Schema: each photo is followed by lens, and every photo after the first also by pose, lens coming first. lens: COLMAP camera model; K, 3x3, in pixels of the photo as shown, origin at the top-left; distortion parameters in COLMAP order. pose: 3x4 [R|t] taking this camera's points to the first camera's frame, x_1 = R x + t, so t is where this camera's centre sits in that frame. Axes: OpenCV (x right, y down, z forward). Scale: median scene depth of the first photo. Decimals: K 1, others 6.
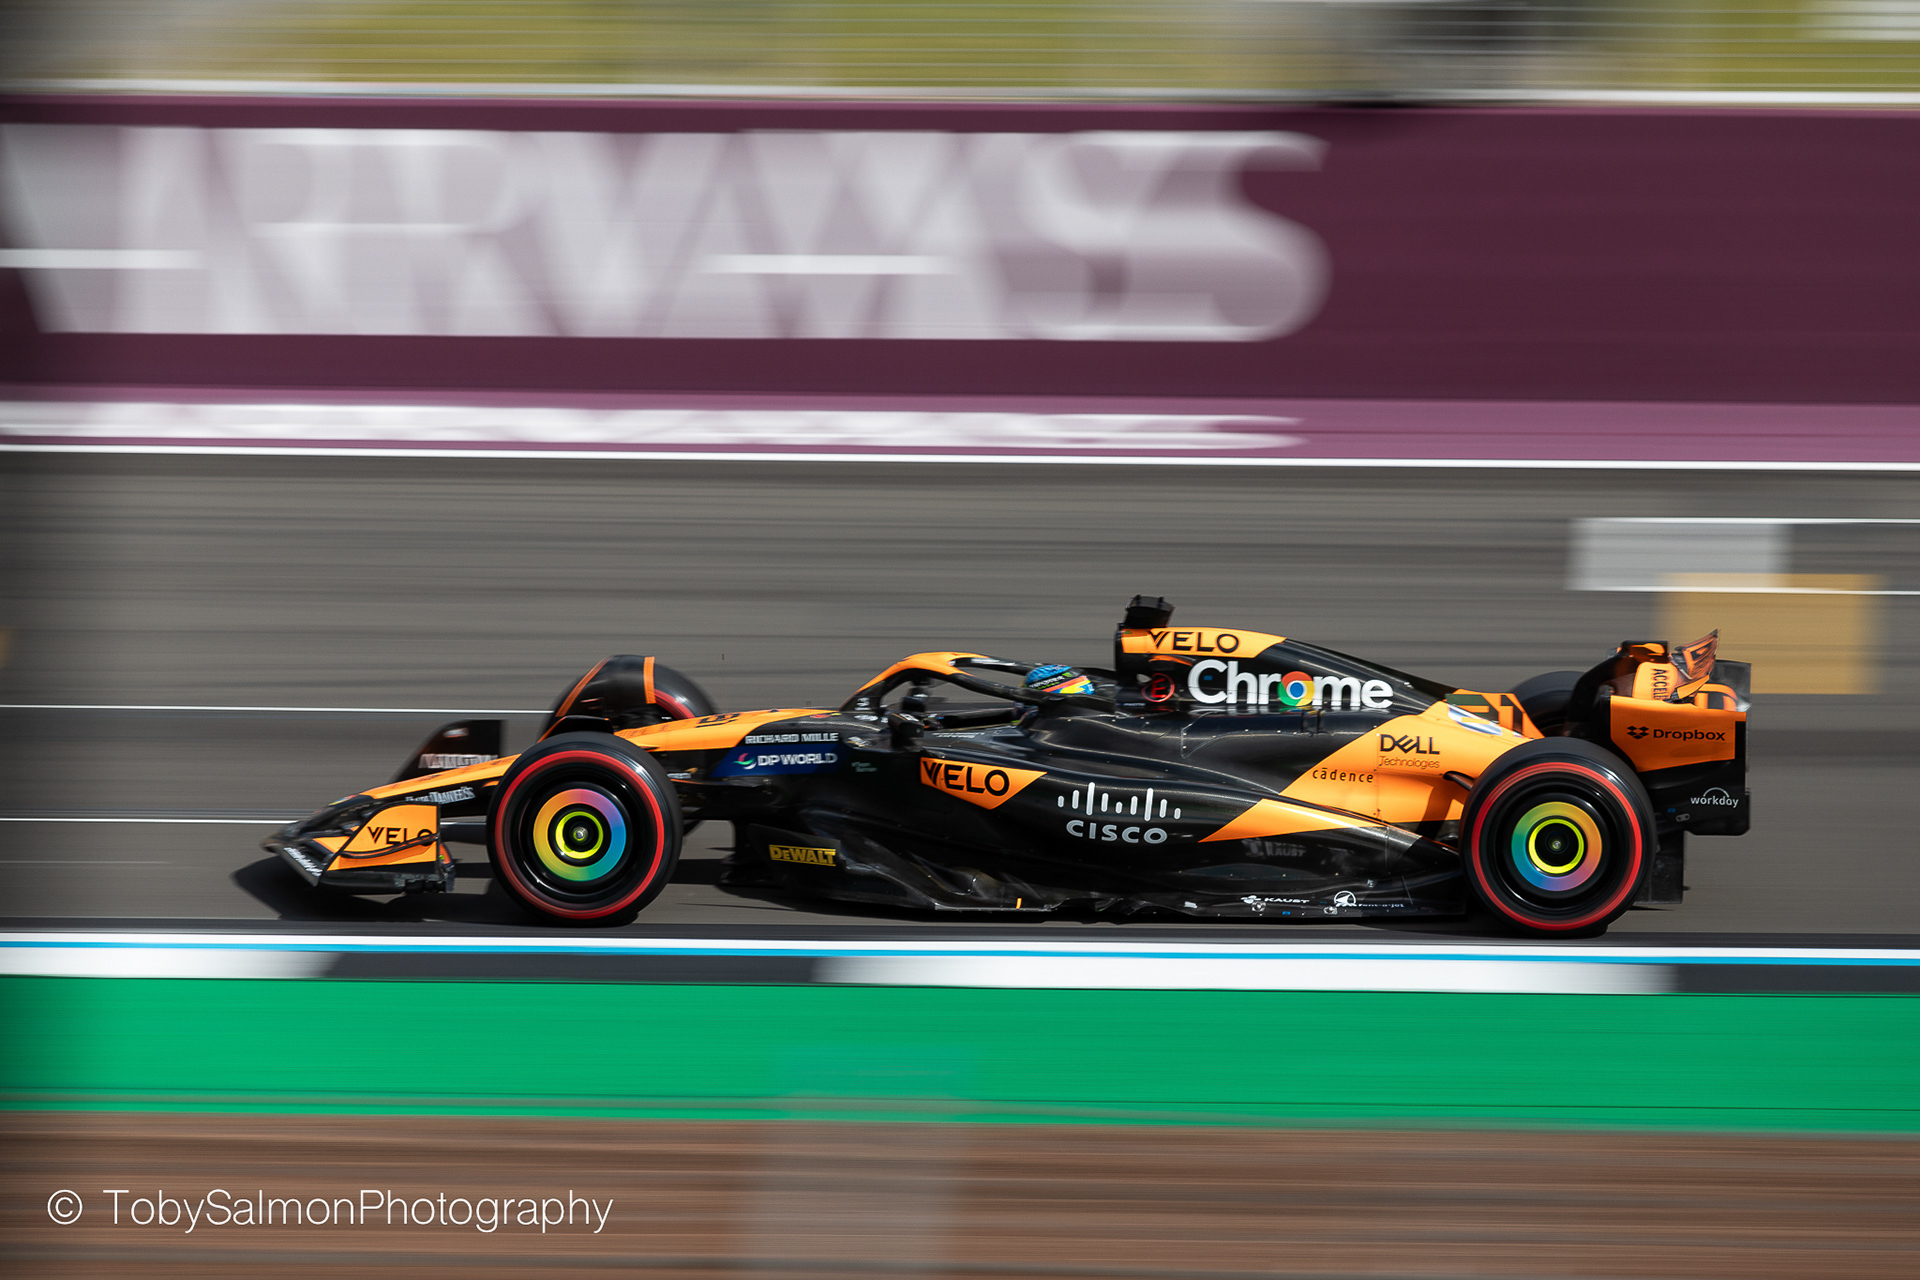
lens RADIAL K [[11091.8, 0, 960.0], [0, 11091.8, 640.0], [0, 0, 1]] dist [-1.301263, -8.680780]
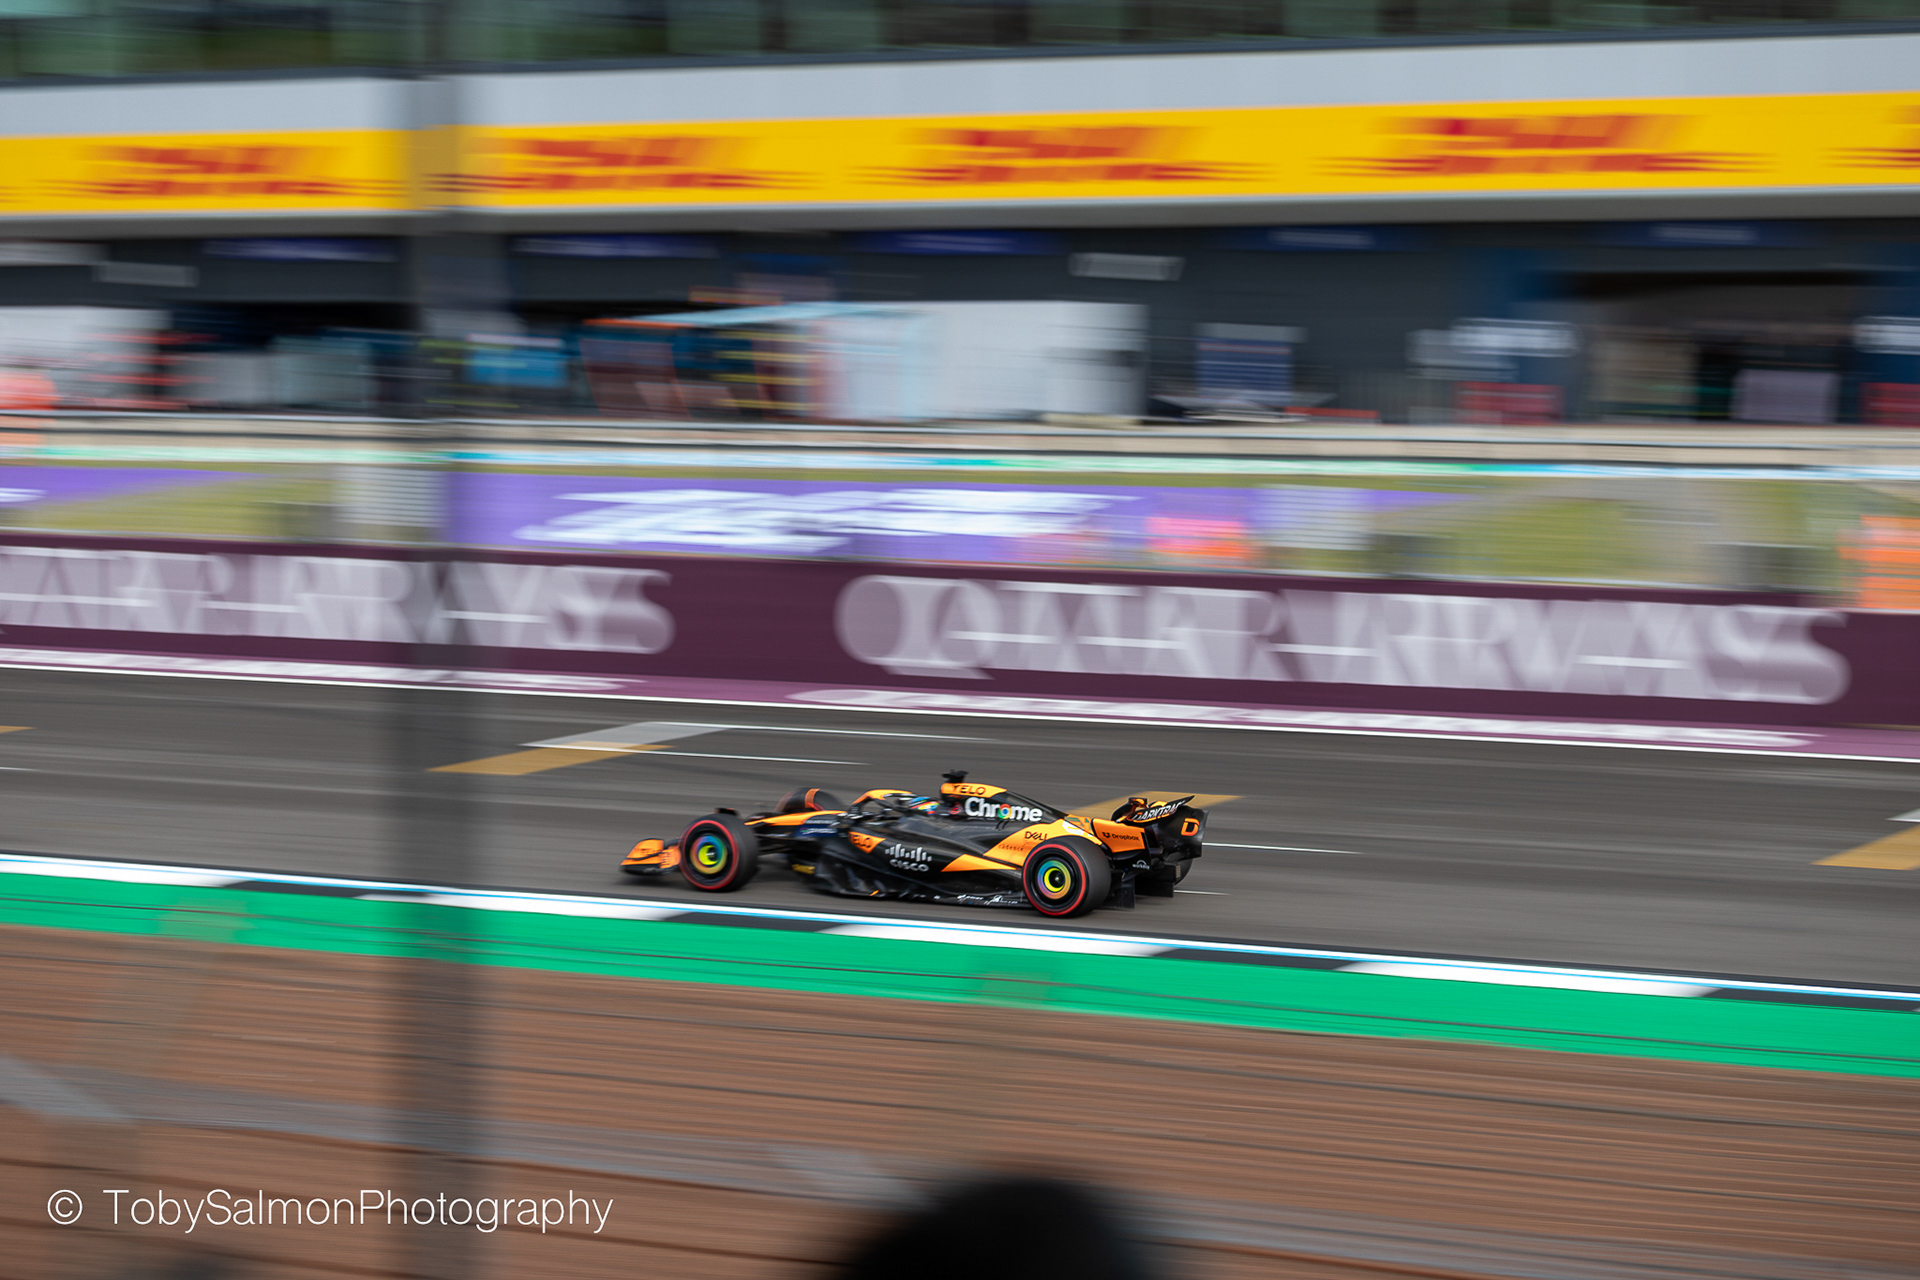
lens RADIAL K [[5312.6, 0, 960.0], [0, 5312.6, 640.0], [0, 0, 1]] dist [0.041675, -1.410045]
pose [[0.904244, 0.031041, -0.425887, 0.517162], [-0.049720, 0.998224, -0.032810, 0.005667], [0.424112, 0.050844, 0.904181, -0.057183]]
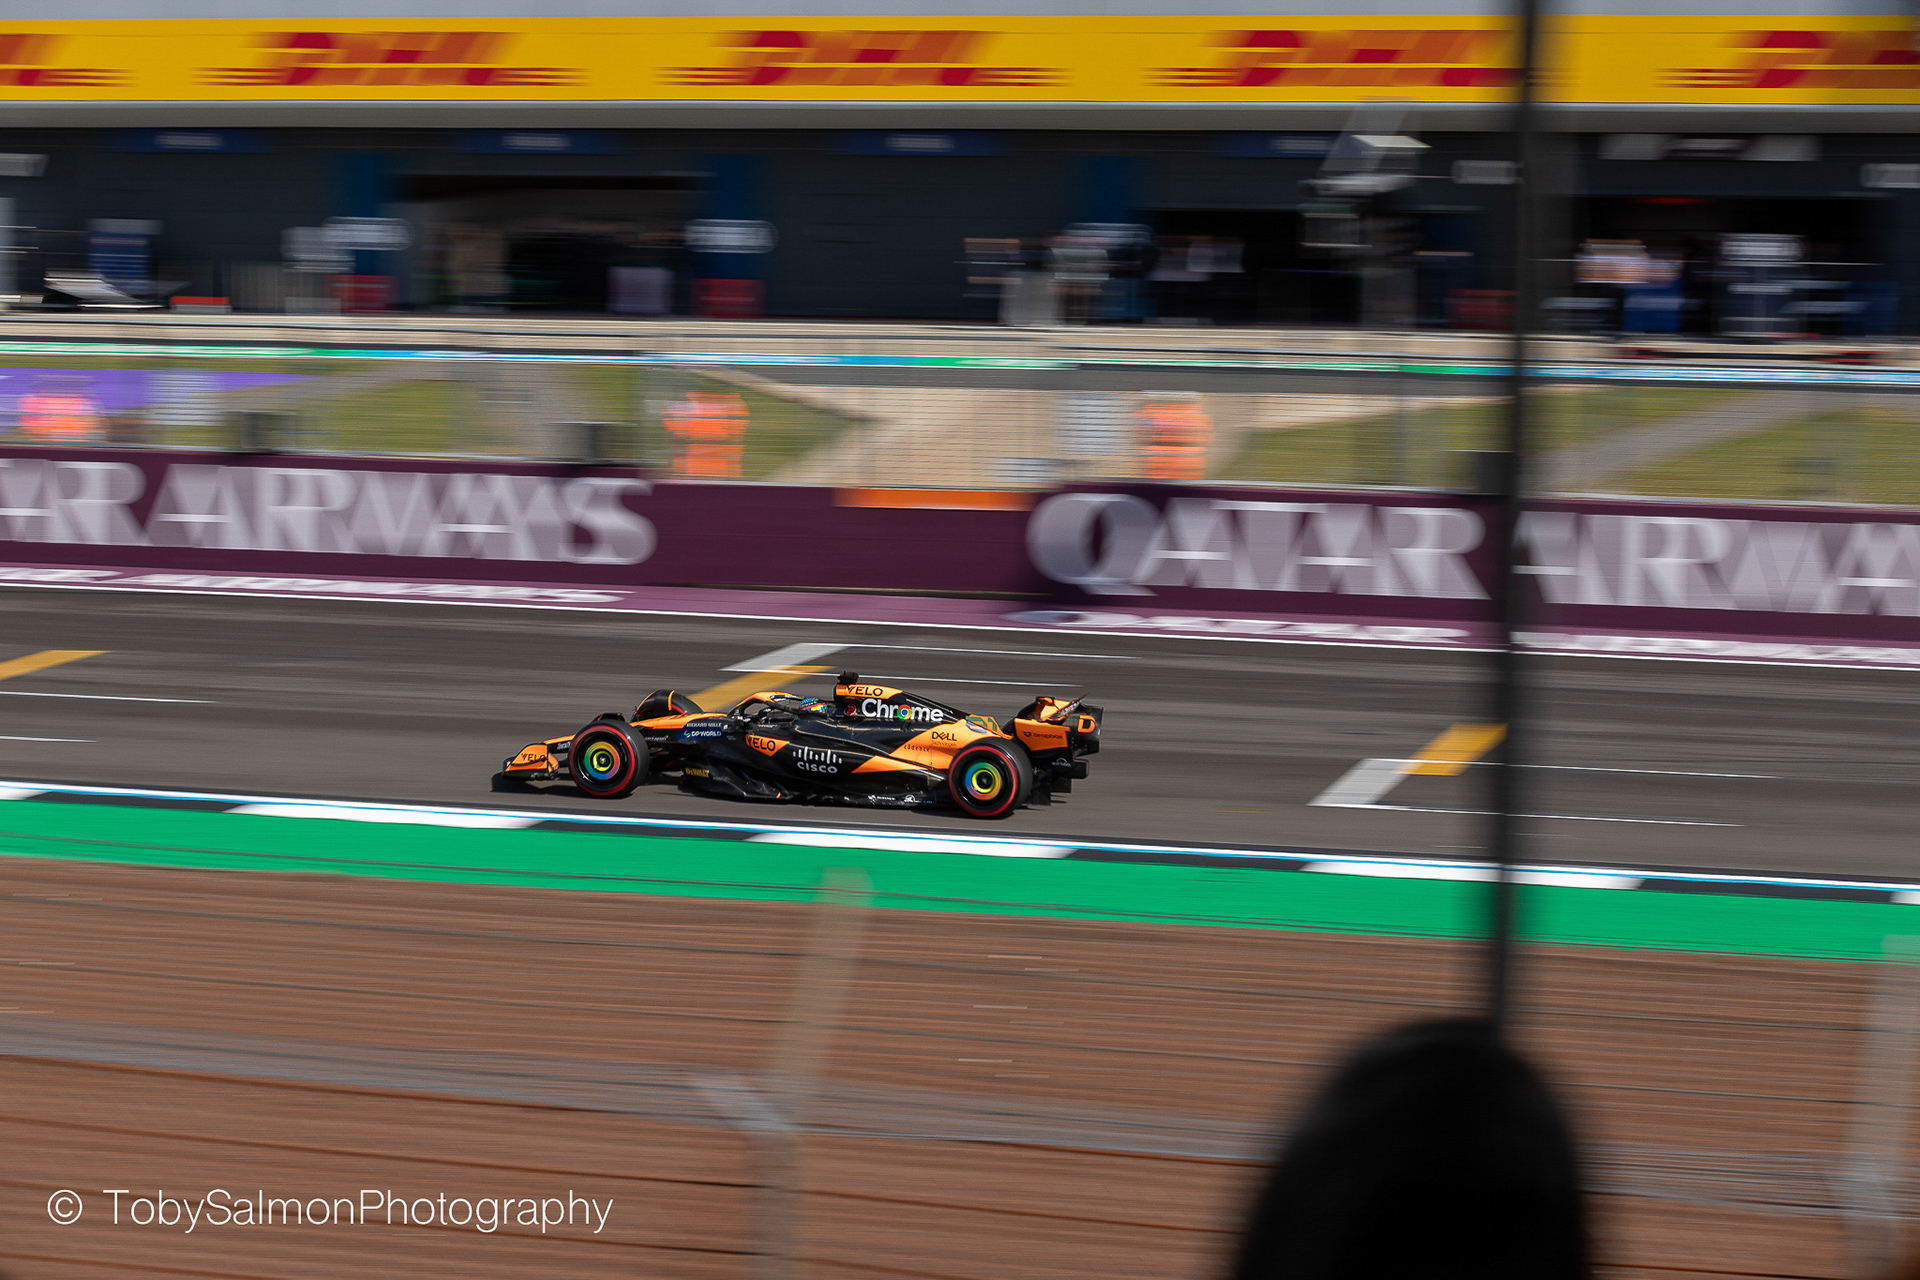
lens RADIAL K [[4798.3, 0, 960.0], [0, 4798.3, 640.0], [0, 0, 1]] dist [-0.020052, -0.344269]
pose [[0.979209, 0.033763, -0.200022, 0.253570], [-0.037608, 0.999173, -0.015457, 0.004448], [0.199335, 0.022658, 0.979669, -0.030799]]
